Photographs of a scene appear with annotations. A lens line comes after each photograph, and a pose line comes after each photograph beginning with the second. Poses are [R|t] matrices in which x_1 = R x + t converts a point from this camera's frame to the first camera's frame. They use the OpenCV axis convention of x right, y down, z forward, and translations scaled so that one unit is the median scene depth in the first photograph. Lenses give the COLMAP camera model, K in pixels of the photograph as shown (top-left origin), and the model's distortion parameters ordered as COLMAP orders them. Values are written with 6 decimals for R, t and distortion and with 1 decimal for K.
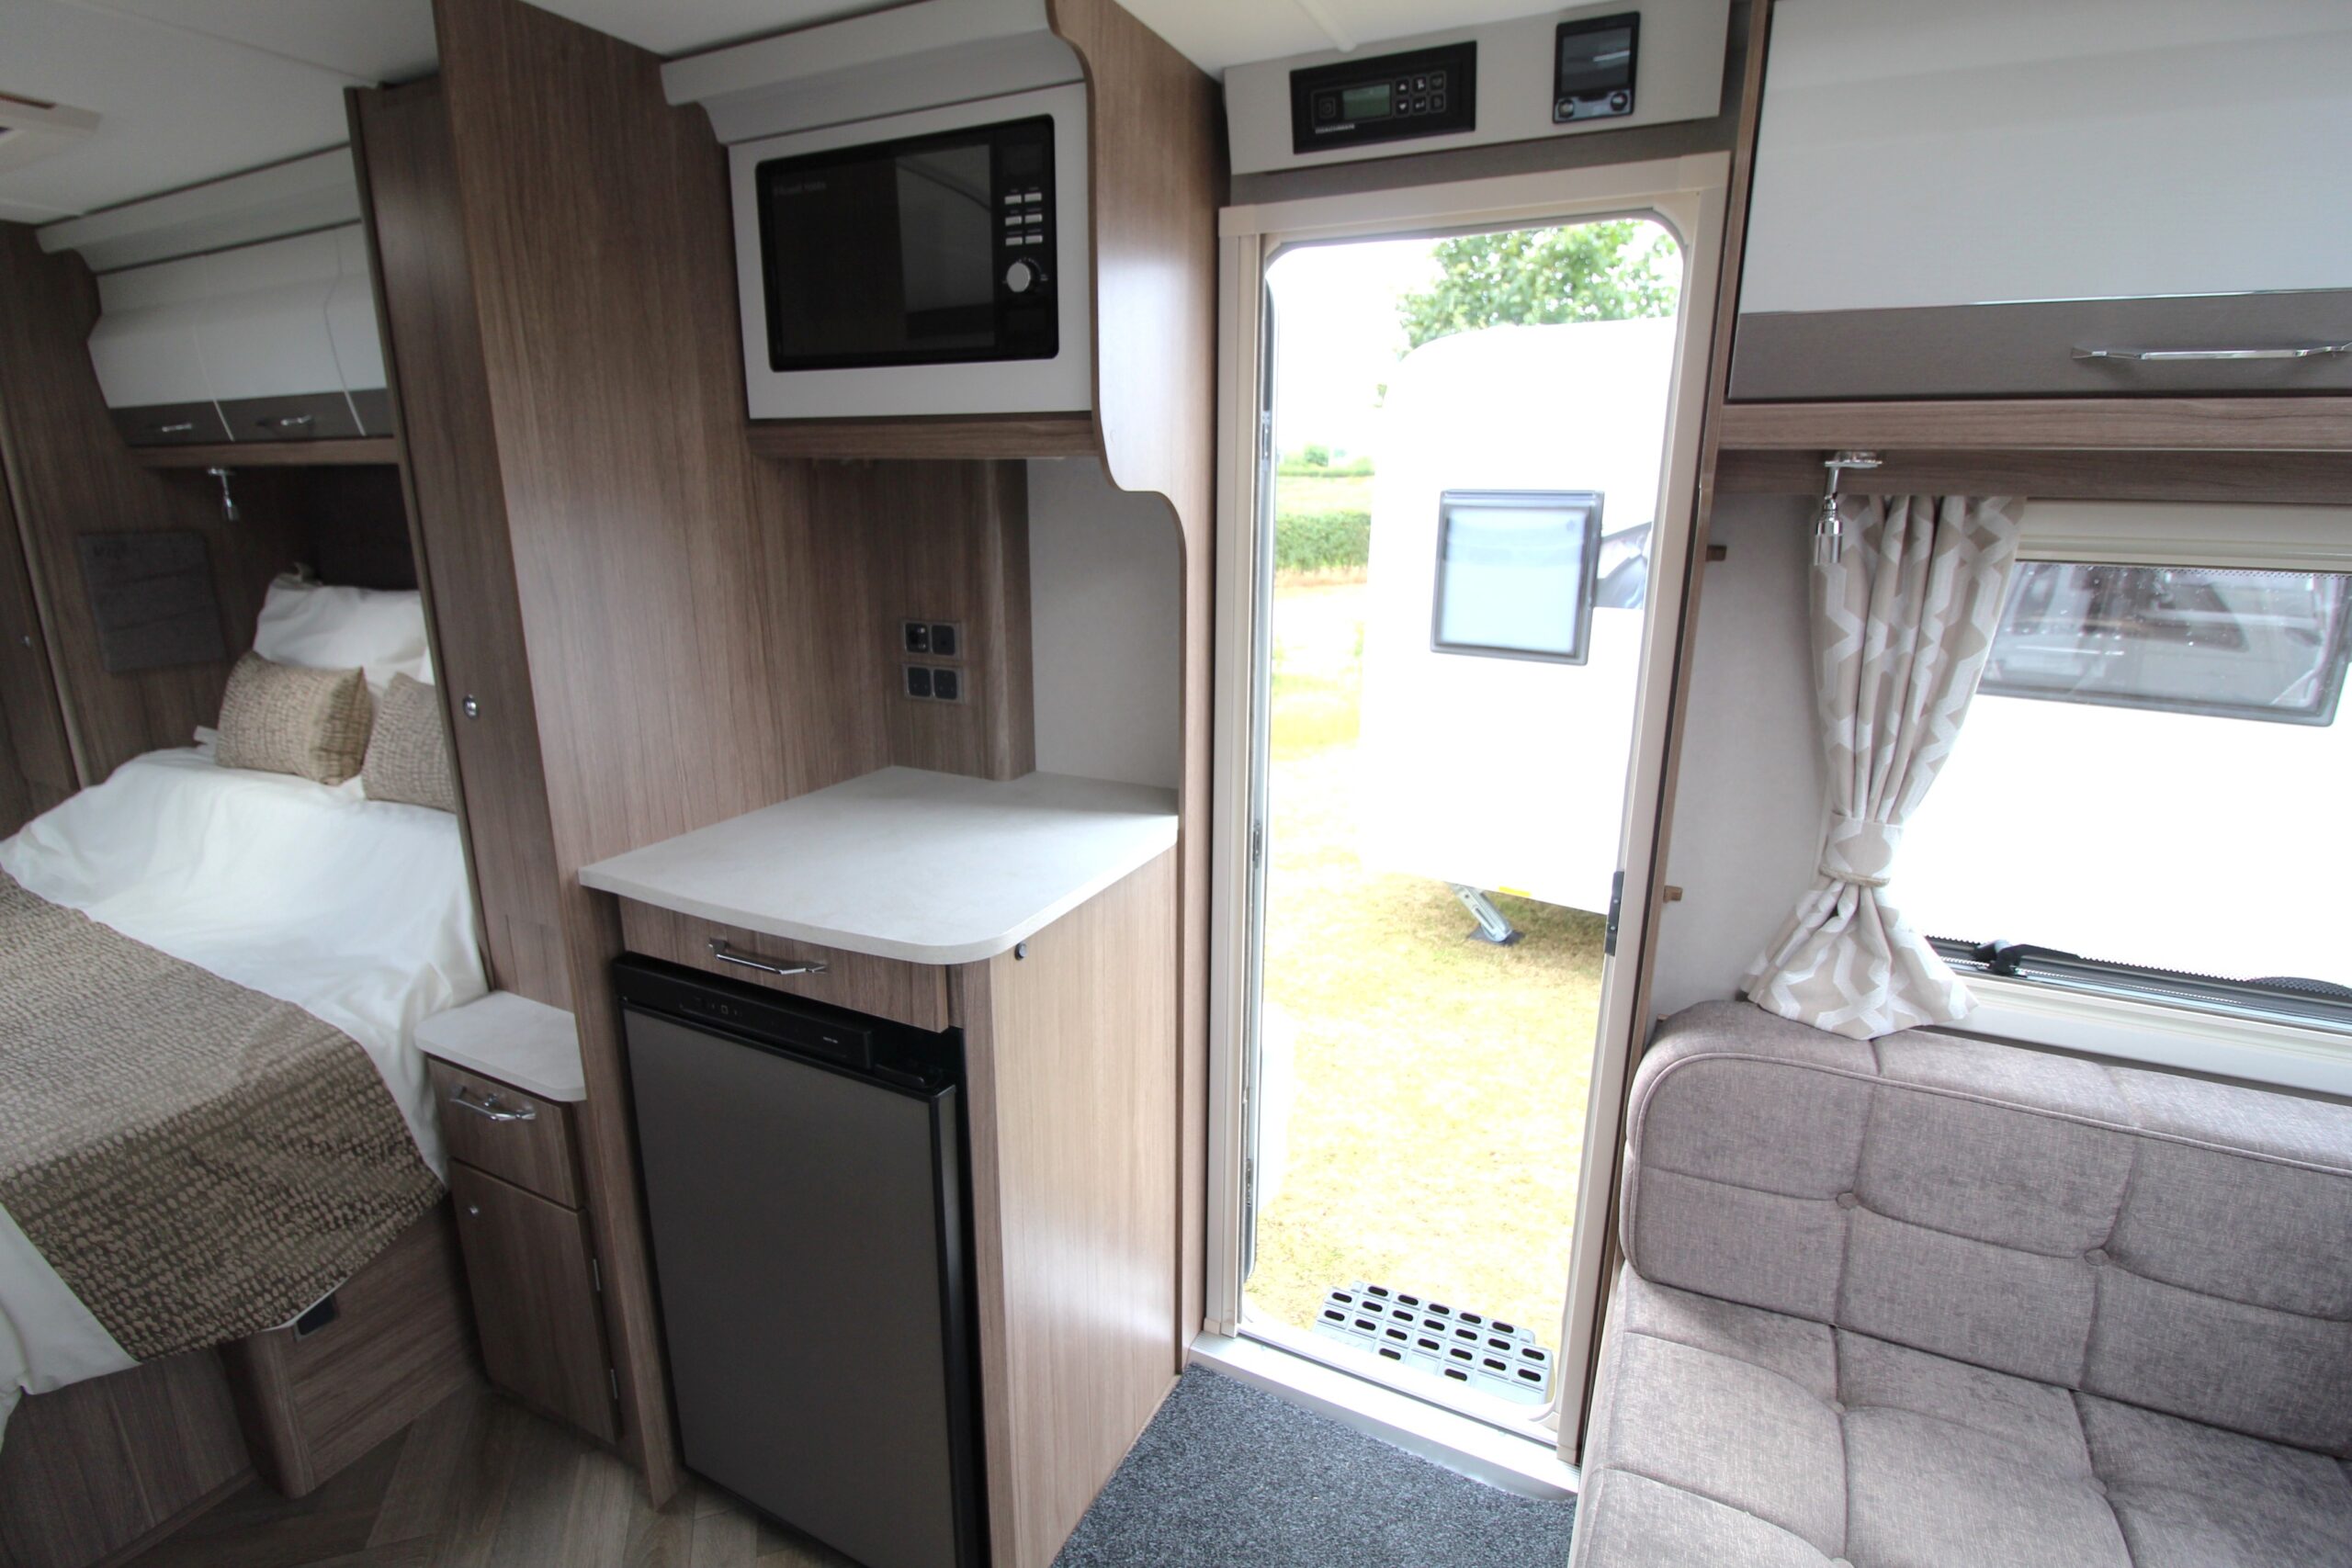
lens RADIAL K [[1089.3, 0, 1178.0], [0, 1089.3, 775.3], [0, 0, 1]] dist [0.000650, -0.014807]
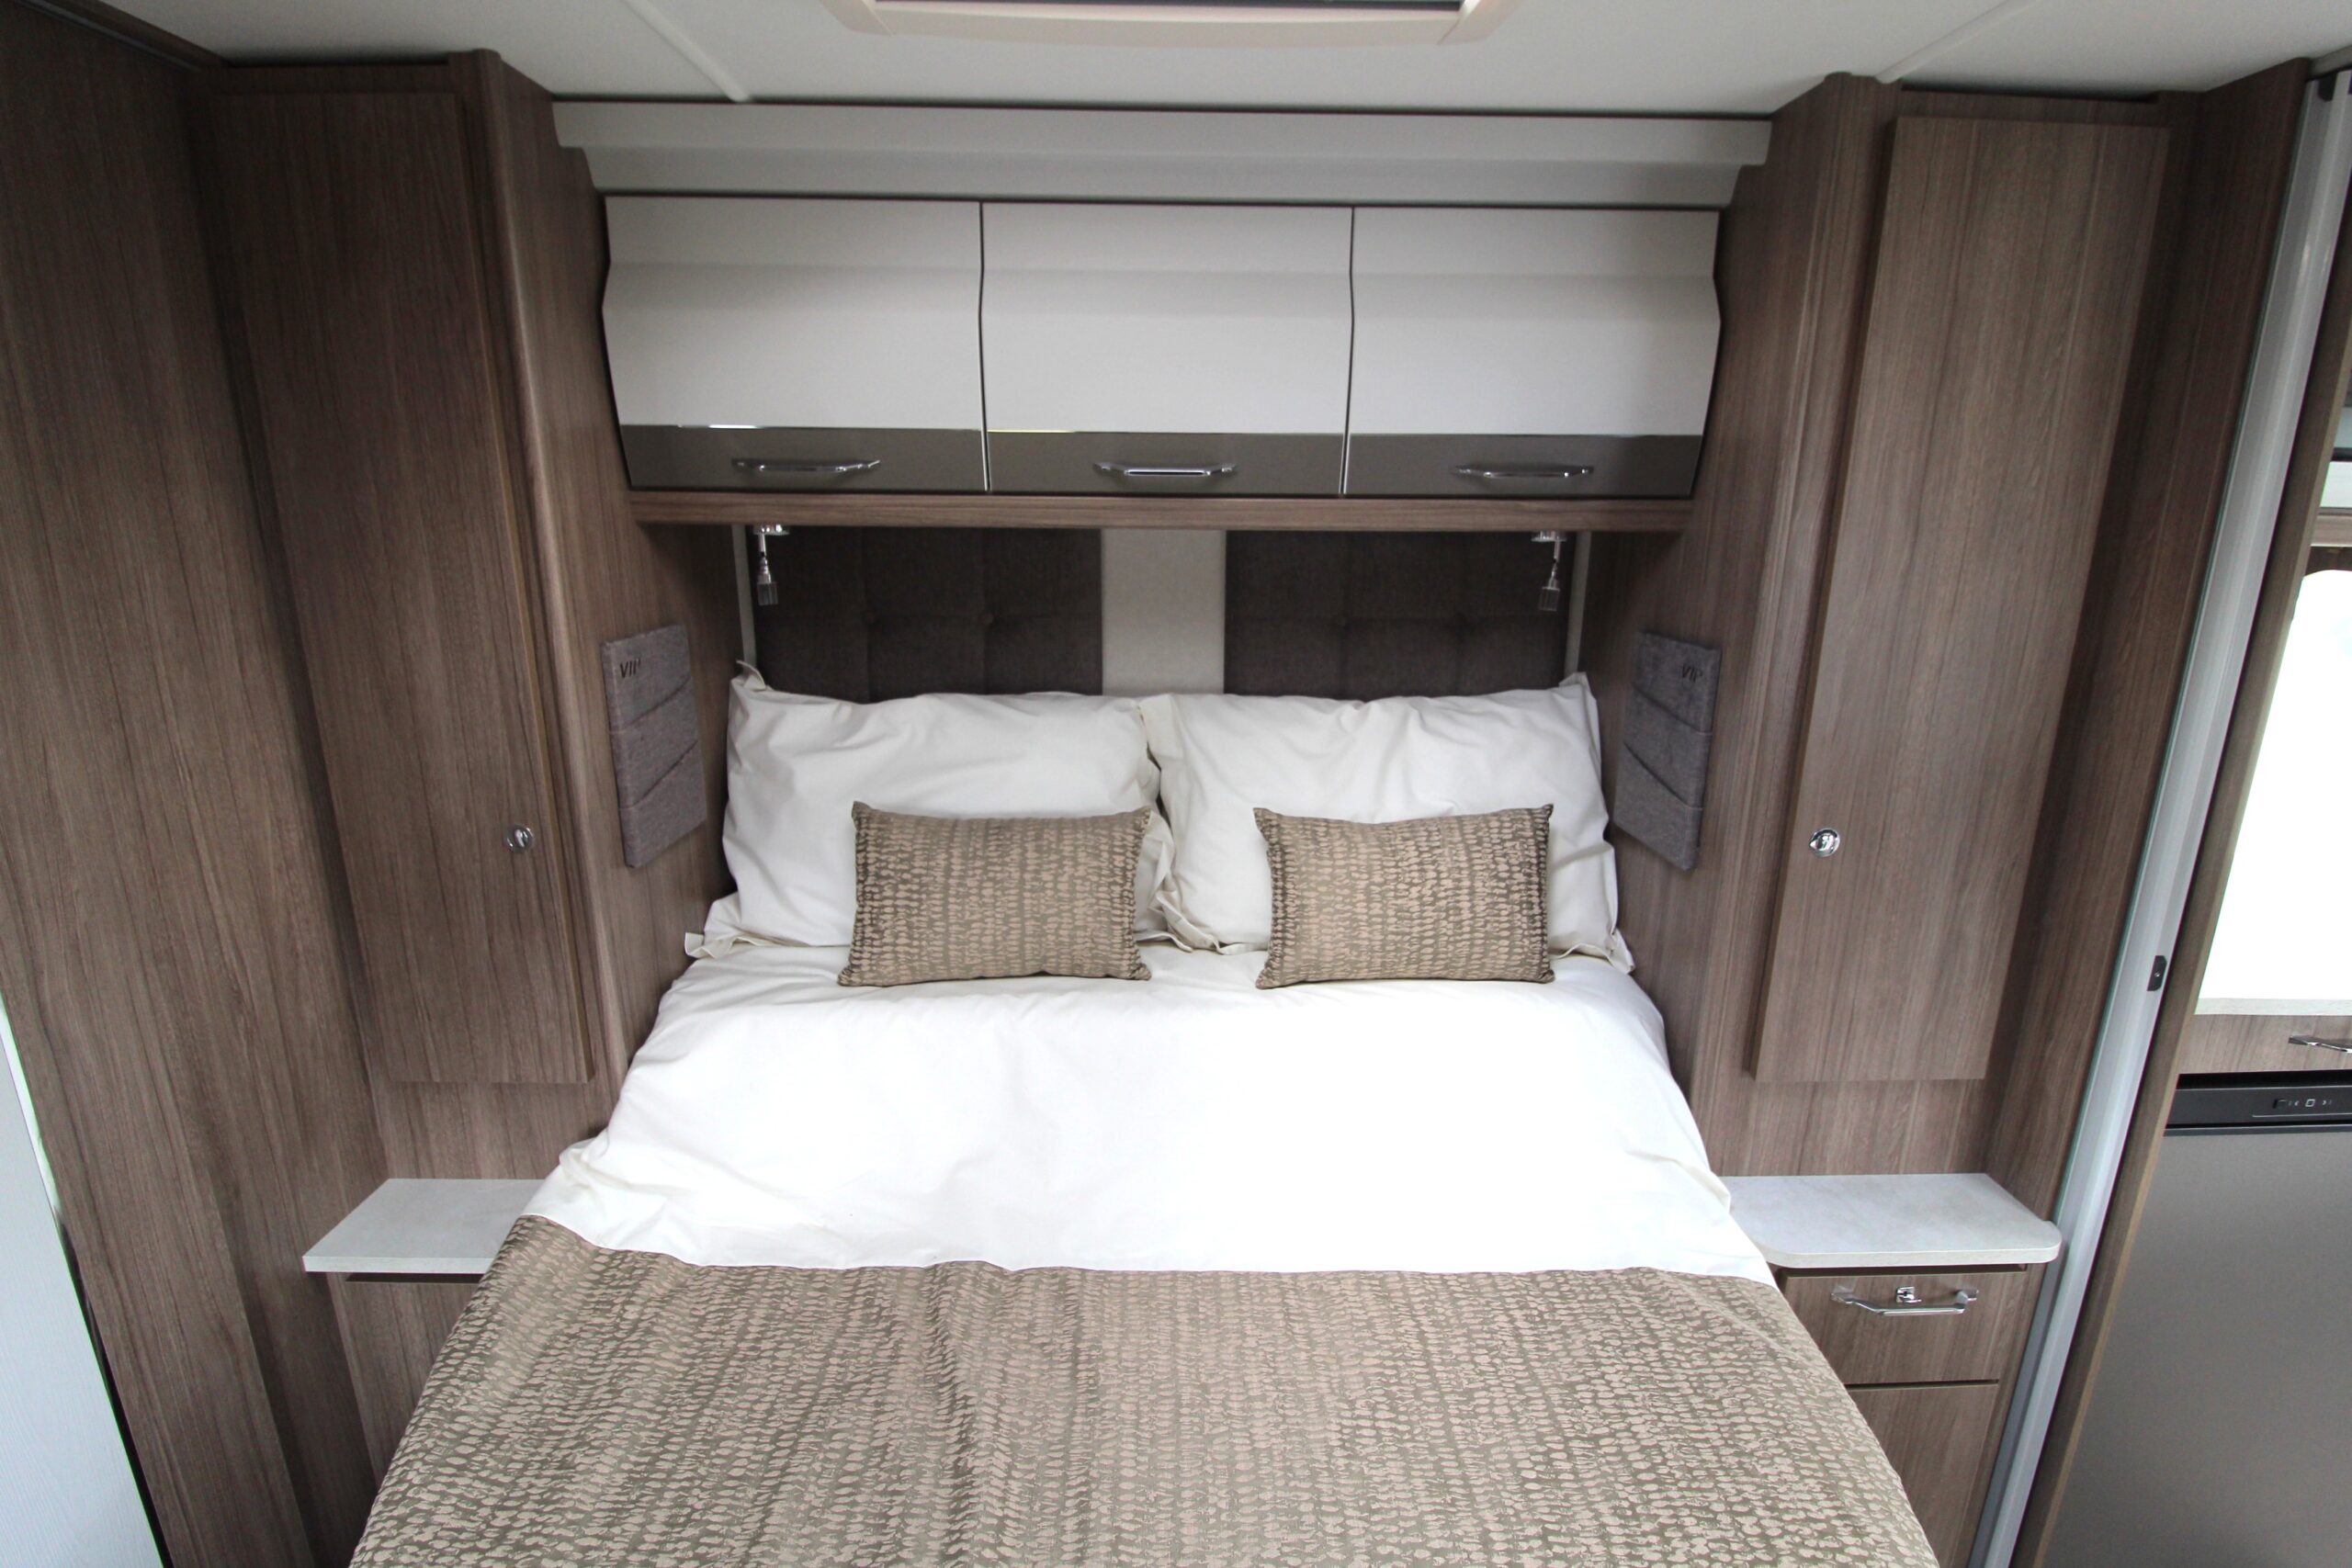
lens RADIAL K [[1091.0, 0, 1181.4], [0, 1091.0, 774.6], [0, 0, 1]] dist [-0.002141, -0.012631]
pose [[0.887805, -0.112408, 0.446280, -1.574345], [0.111958, 0.993333, 0.027476, -0.207557], [-0.446394, 0.025571, 0.894471, 0.519028]]
